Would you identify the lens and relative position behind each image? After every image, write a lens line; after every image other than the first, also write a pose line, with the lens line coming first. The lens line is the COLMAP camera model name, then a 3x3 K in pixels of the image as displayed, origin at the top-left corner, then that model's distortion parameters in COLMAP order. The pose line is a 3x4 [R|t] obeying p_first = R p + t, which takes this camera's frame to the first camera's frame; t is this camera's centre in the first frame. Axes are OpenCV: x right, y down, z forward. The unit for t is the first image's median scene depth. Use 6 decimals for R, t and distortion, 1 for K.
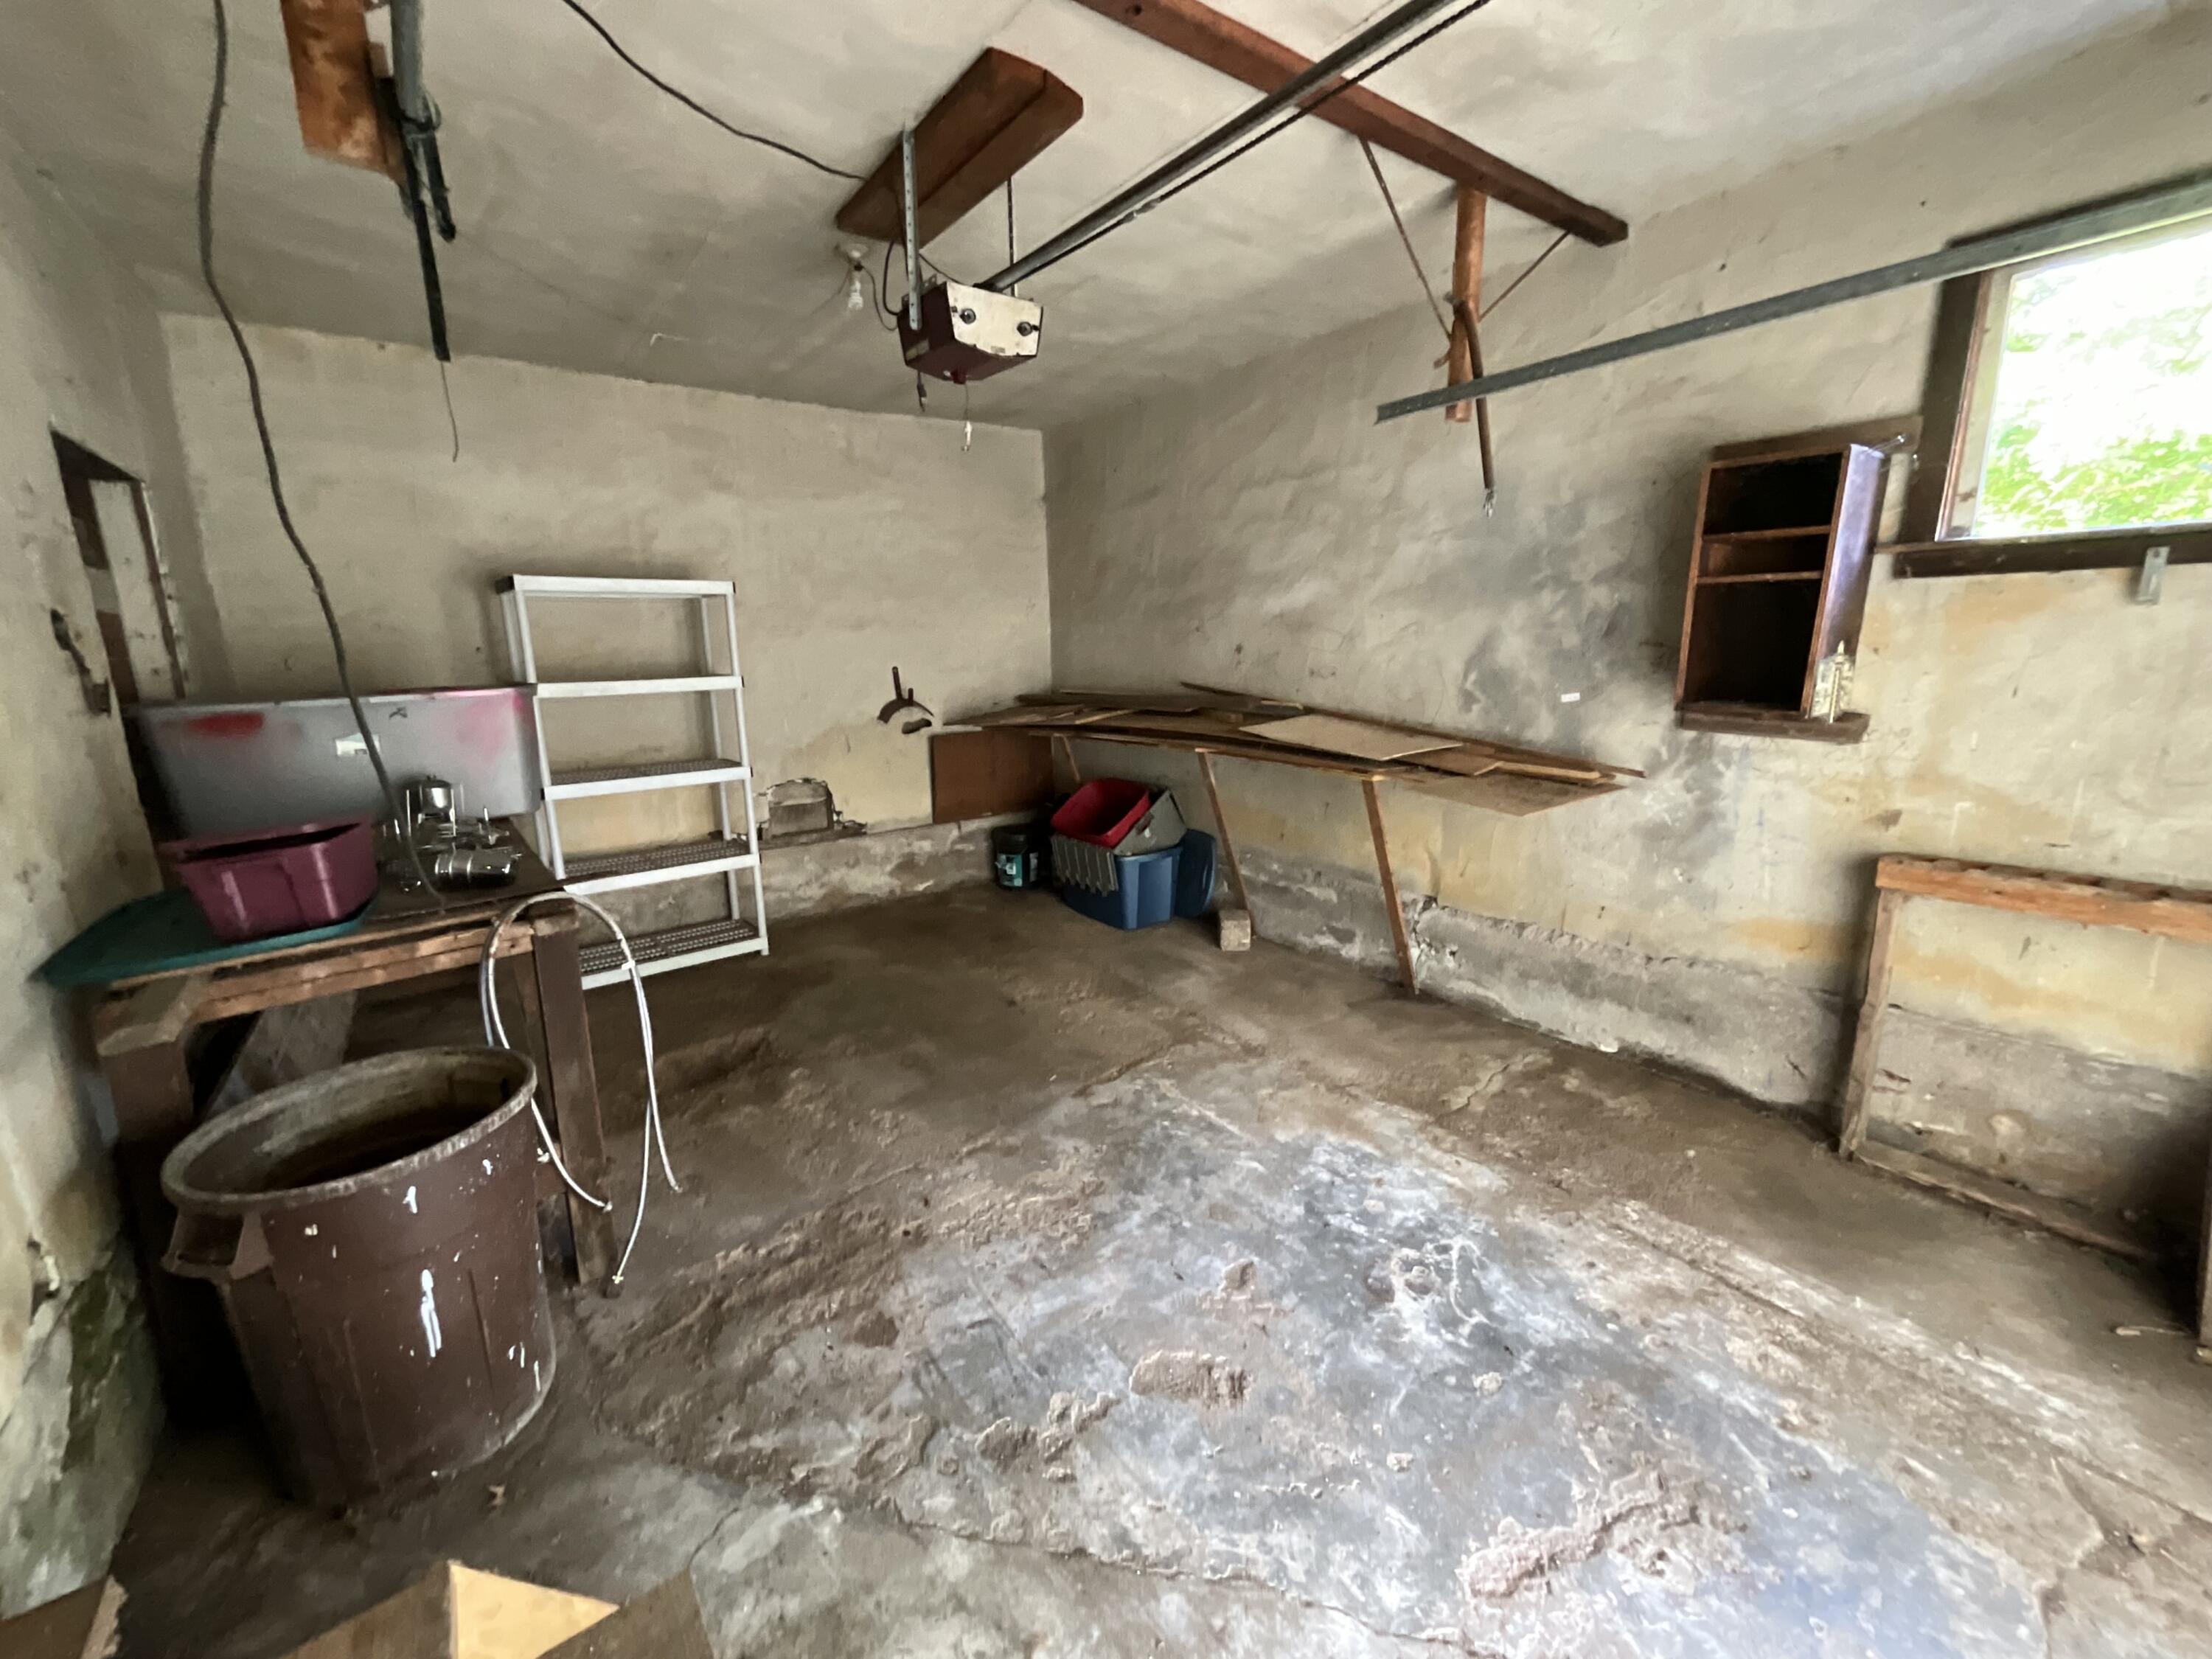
lens RADIAL K [[891.7, 0, 1105.7], [0, 891.7, 830.3], [0, 0, 1]] dist [-0.009111, 0.002655]
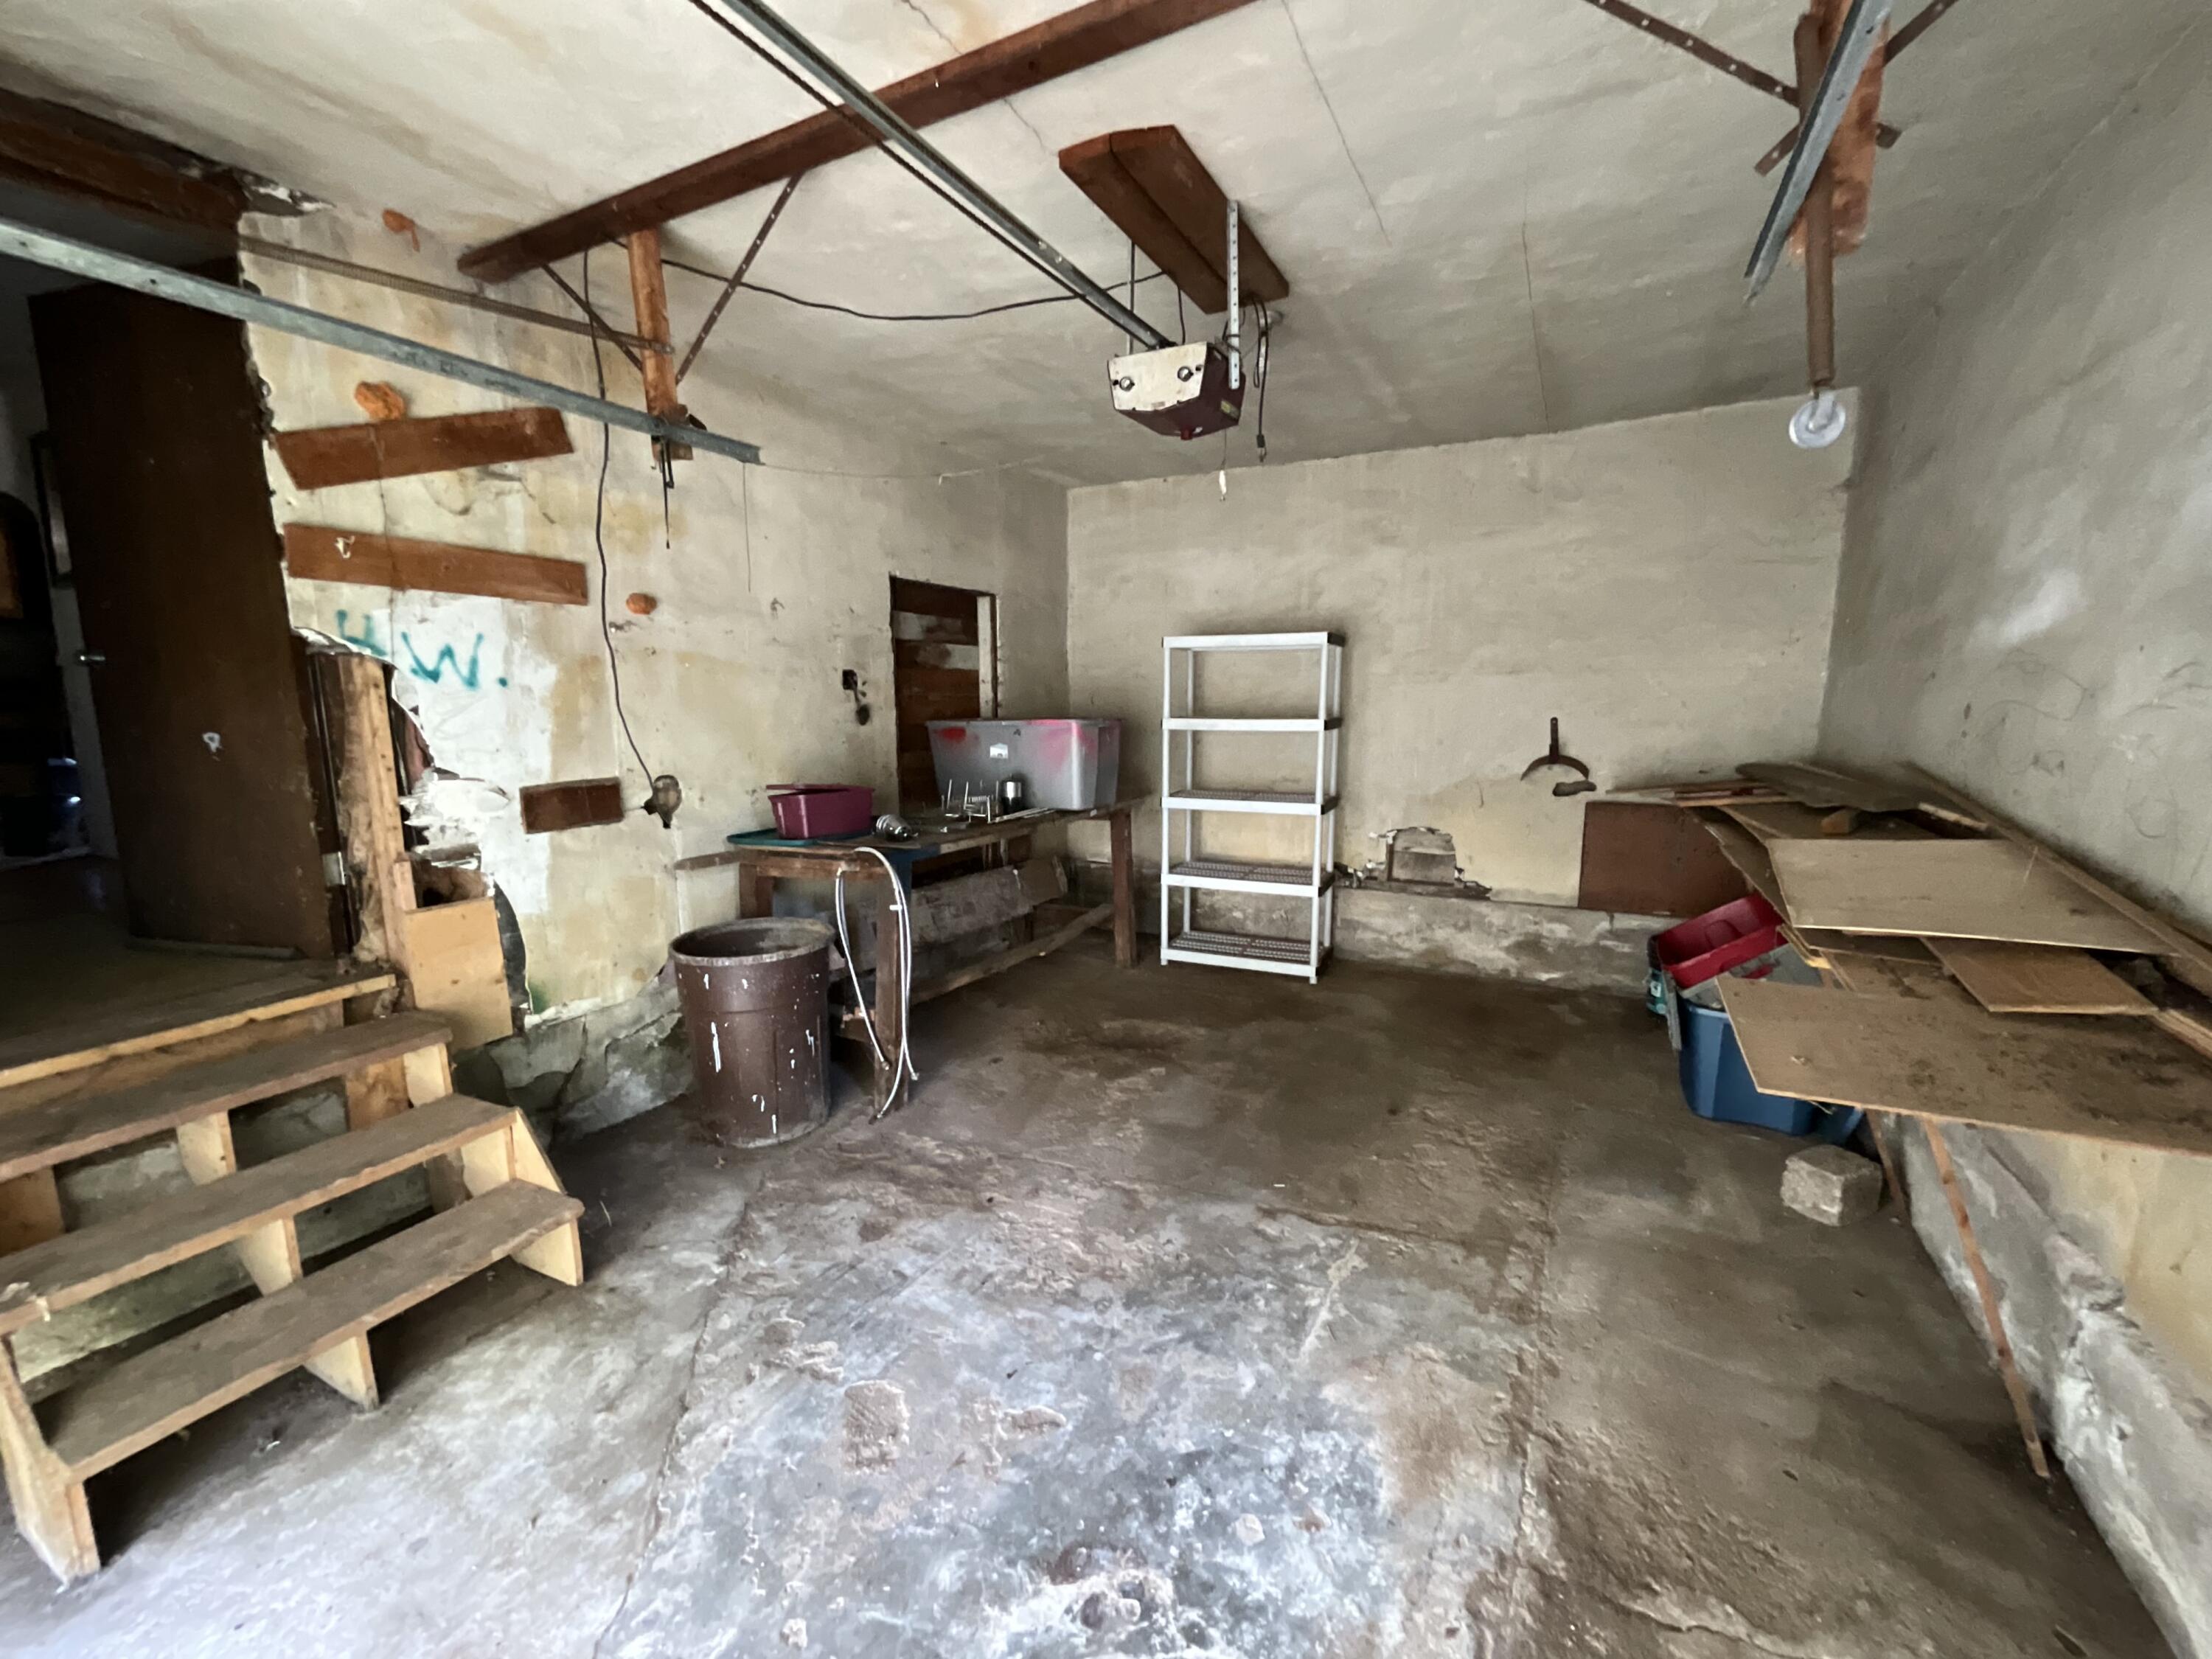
lens RADIAL K [[891.7, 0, 1110.9], [0, 891.7, 829.1], [0, 0, 1]] dist [-0.009111, 0.002655]
pose [[0.439717, 0.149267, -0.885646, 0.644358], [-0.189954, 0.979242, 0.070730, -0.104154], [0.877819, 0.137131, 0.458943, 0.440342]]
